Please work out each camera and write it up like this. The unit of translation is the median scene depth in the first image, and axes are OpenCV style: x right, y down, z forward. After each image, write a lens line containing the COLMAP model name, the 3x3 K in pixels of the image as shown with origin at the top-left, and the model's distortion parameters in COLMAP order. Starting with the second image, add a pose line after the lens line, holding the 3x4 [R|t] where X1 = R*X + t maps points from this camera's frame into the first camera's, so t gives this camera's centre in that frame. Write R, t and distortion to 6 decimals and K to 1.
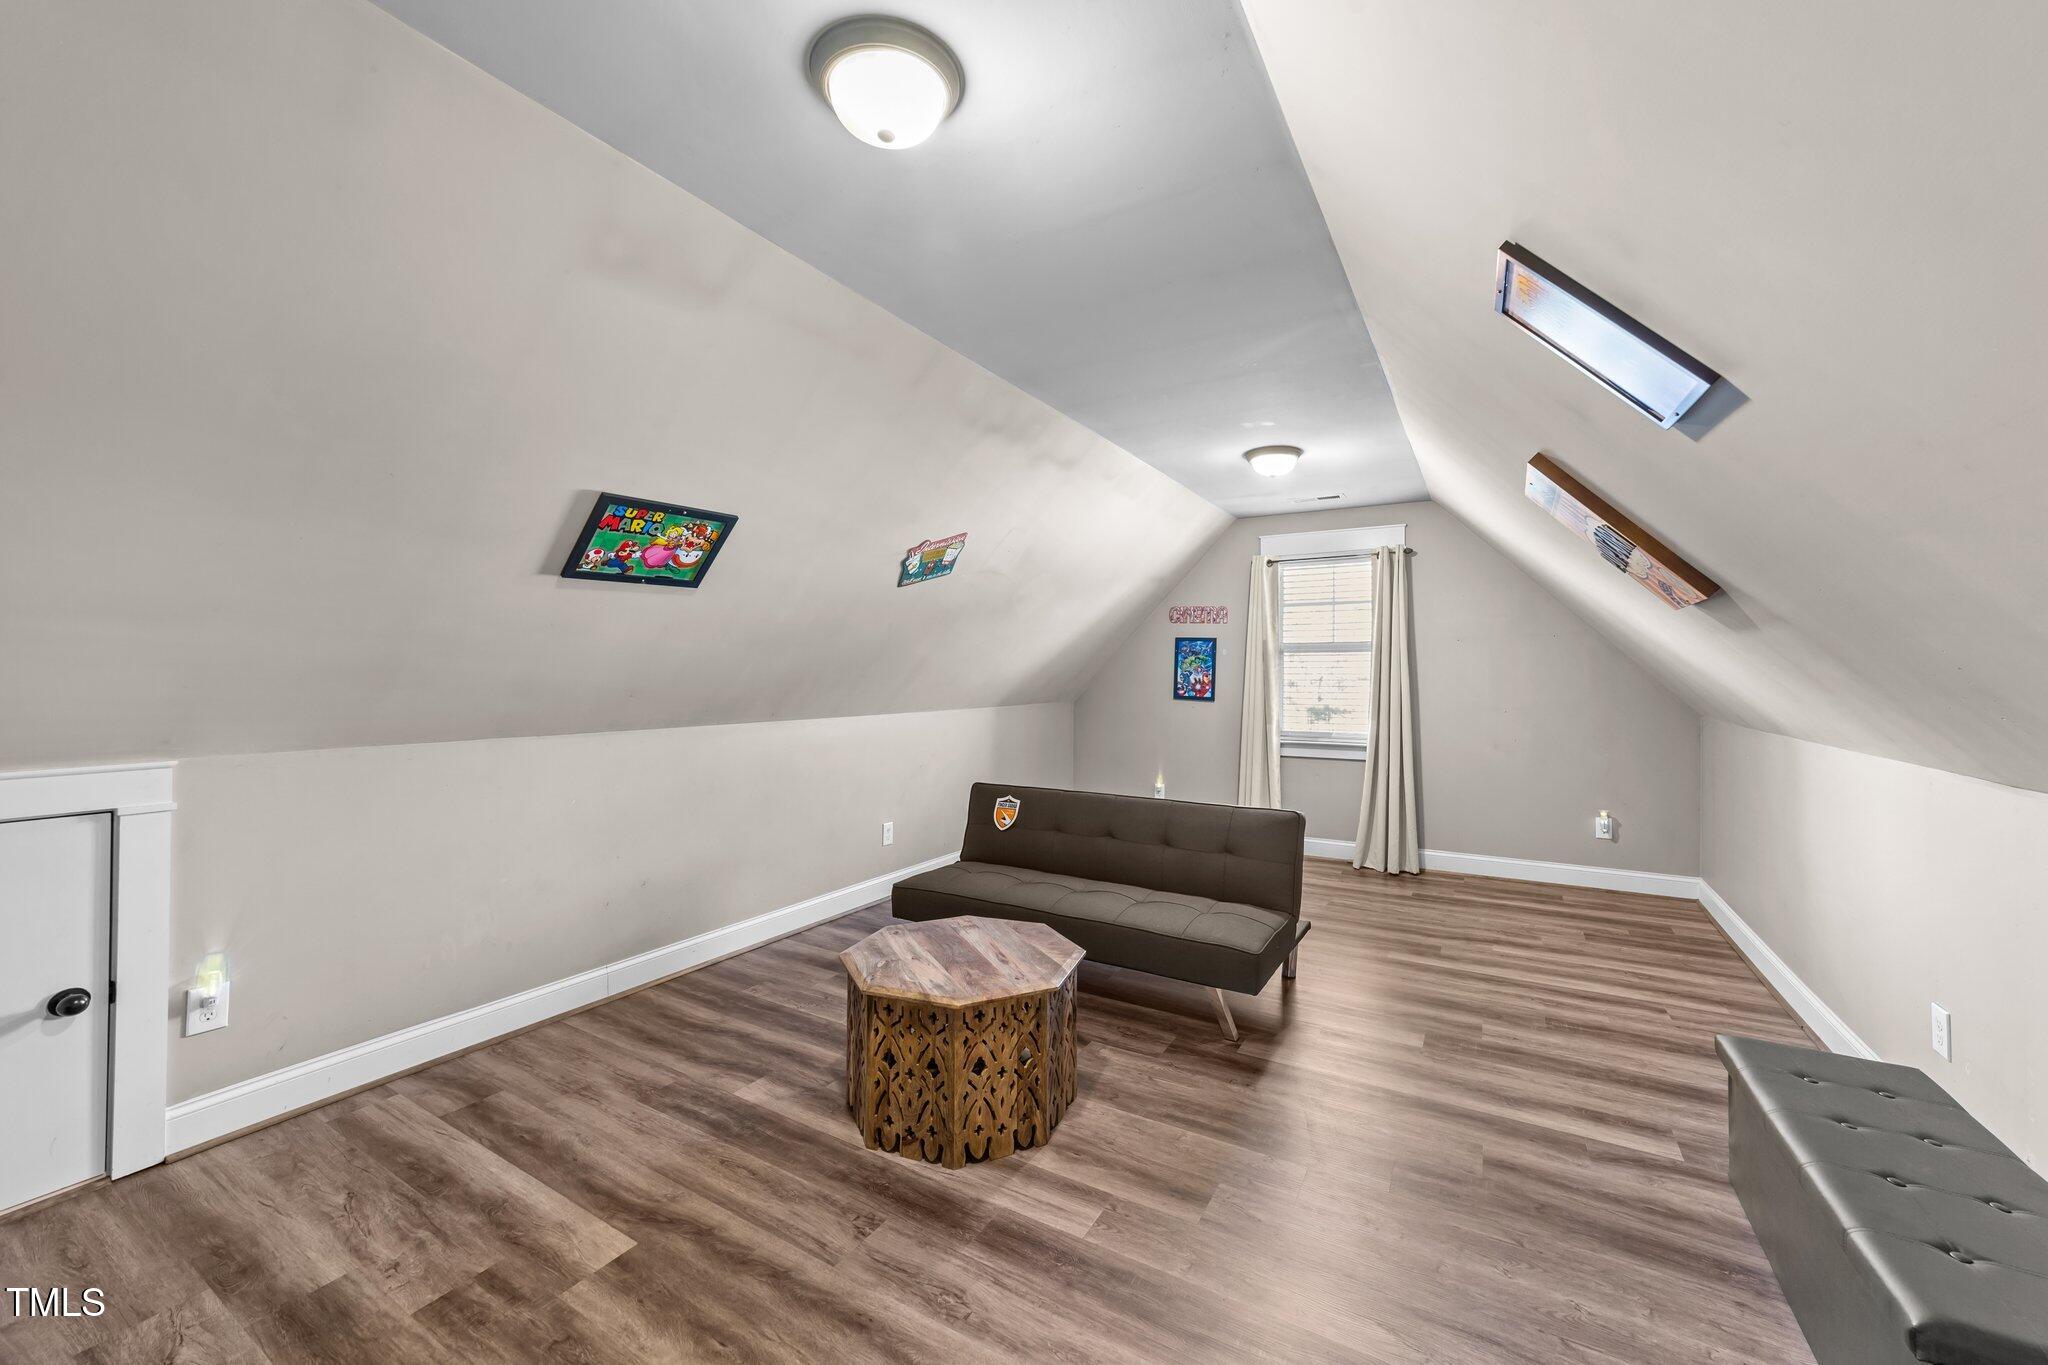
lens RADIAL K [[787.3, 0, 1032.6], [0, 787.3, 664.3], [0, 0, 1]] dist [-0.002823, -0.000179]
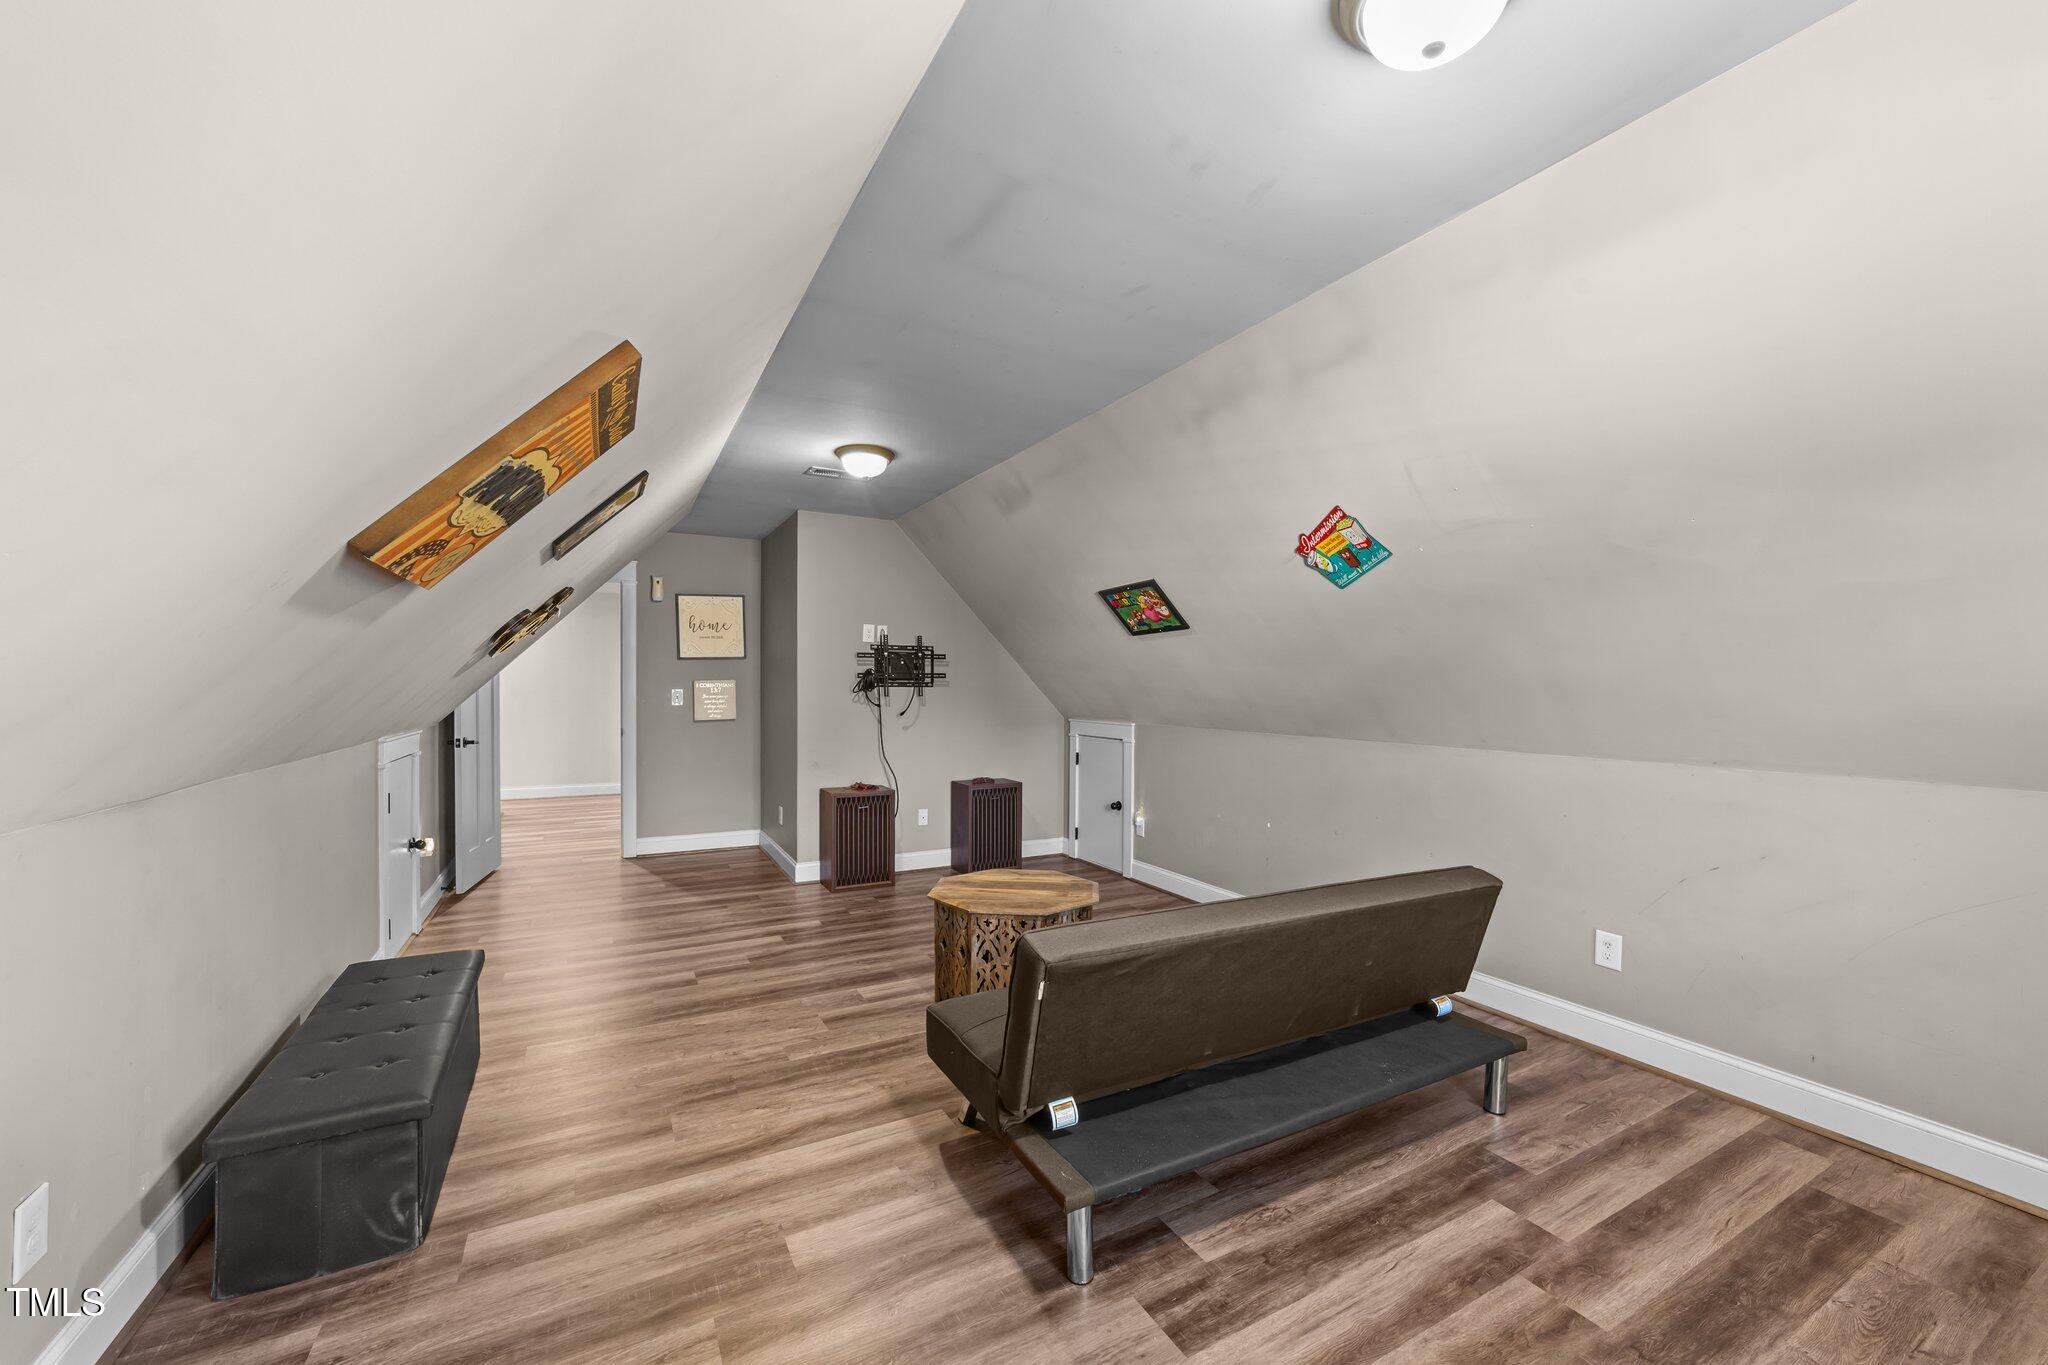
lens RADIAL K [[787.3, 0, 1029.8], [0, 787.3, 693.7], [0, 0, 1]] dist [-0.002823, -0.000179]
pose [[-0.504210, -0.000237, -0.863581, 1.034926], [-0.001526, 0.999999, 0.000616, 0.020731], [0.863580, 0.001628, -0.504209, 1.618541]]
